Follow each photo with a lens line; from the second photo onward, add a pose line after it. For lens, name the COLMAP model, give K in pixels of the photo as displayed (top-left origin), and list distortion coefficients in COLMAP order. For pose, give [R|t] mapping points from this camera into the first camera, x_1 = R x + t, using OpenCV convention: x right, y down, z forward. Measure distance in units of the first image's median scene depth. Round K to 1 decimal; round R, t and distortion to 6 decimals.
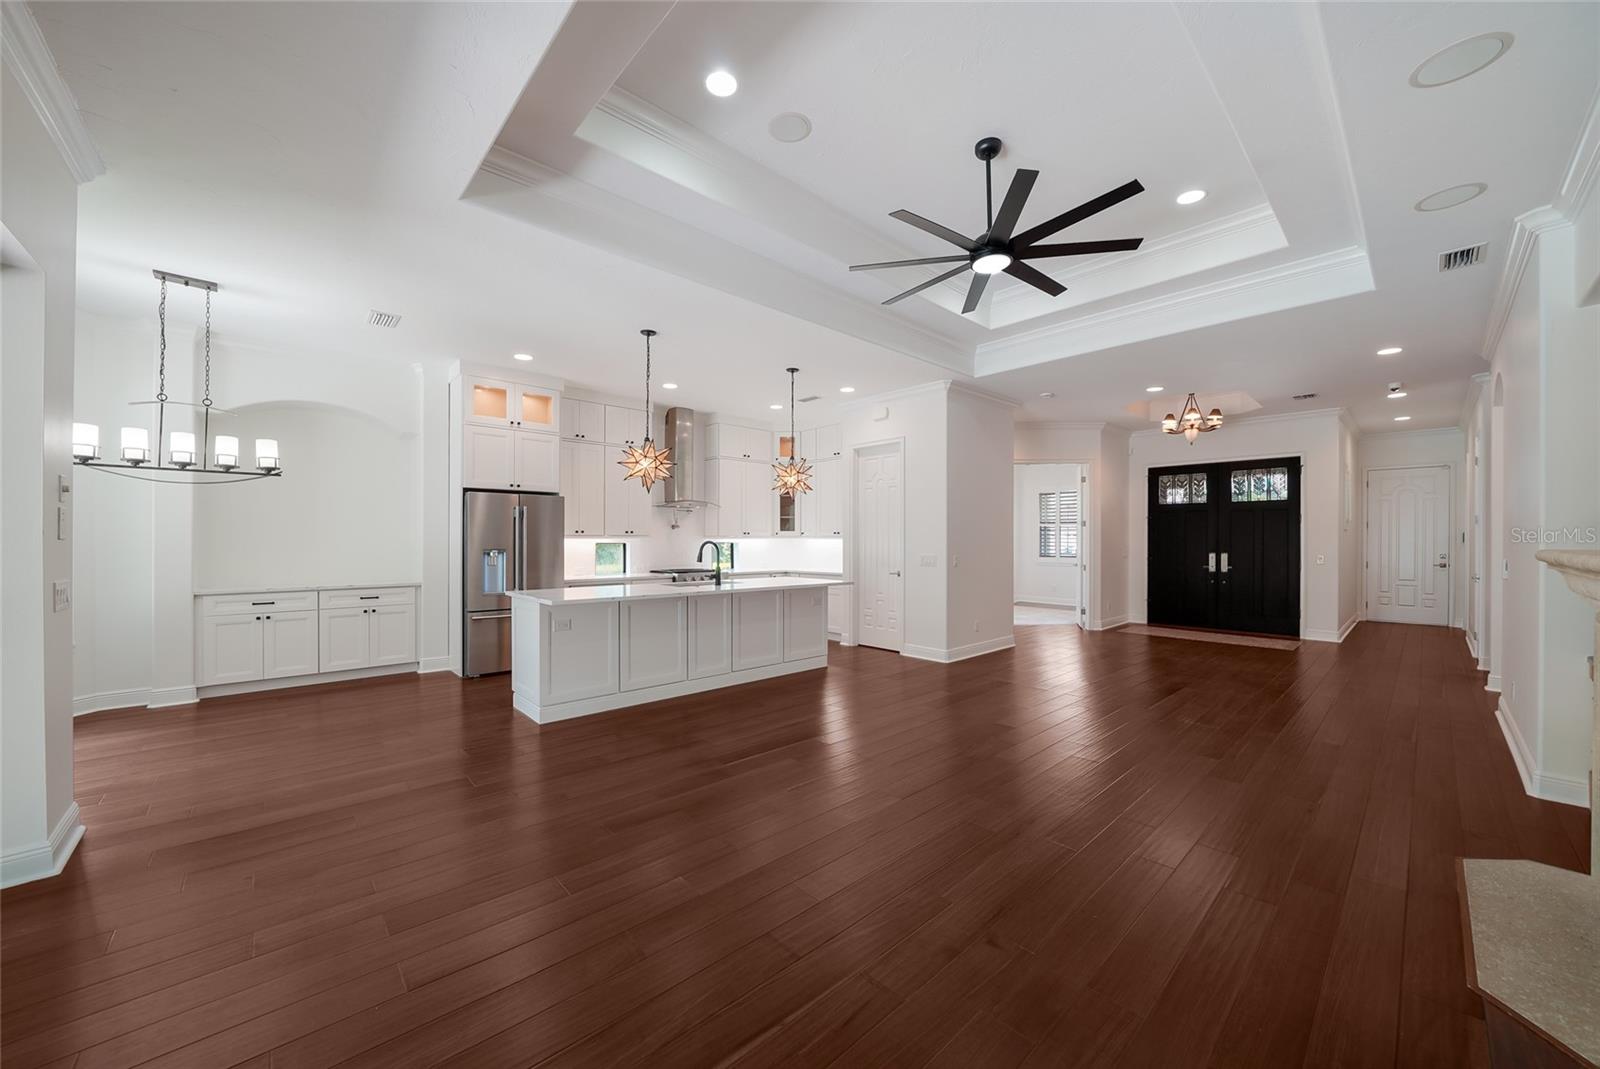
lens RADIAL K [[580.8, 0, 800.0], [0, 580.8, 534.5], [0, 0, 1]] dist [-0.014566, -0.000034]
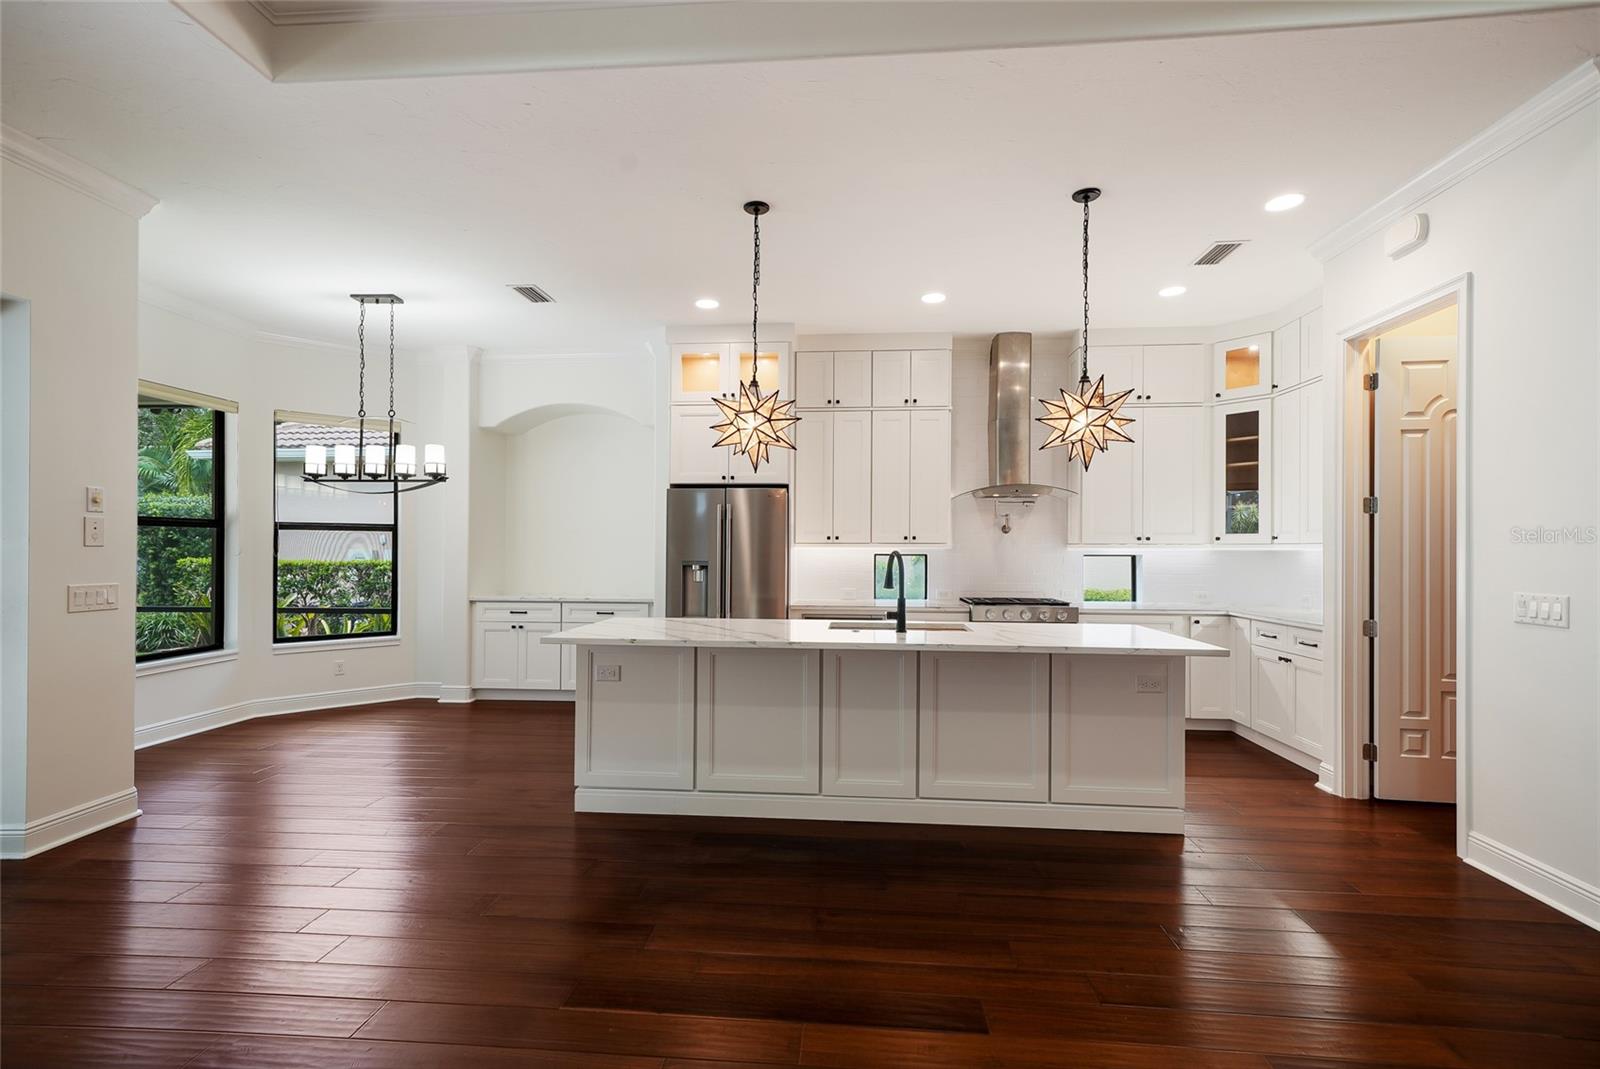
lens RADIAL K [[721.8, 0, 802.9], [0, 721.8, 542.2], [0, 0, 1]] dist [0.012528, 0.000259]
pose [[0.680706, -0.006170, -0.732531, 0.312666], [0.003491, 0.999980, -0.005180, 0.006453], [0.732549, 0.000969, 0.680714, 0.496465]]
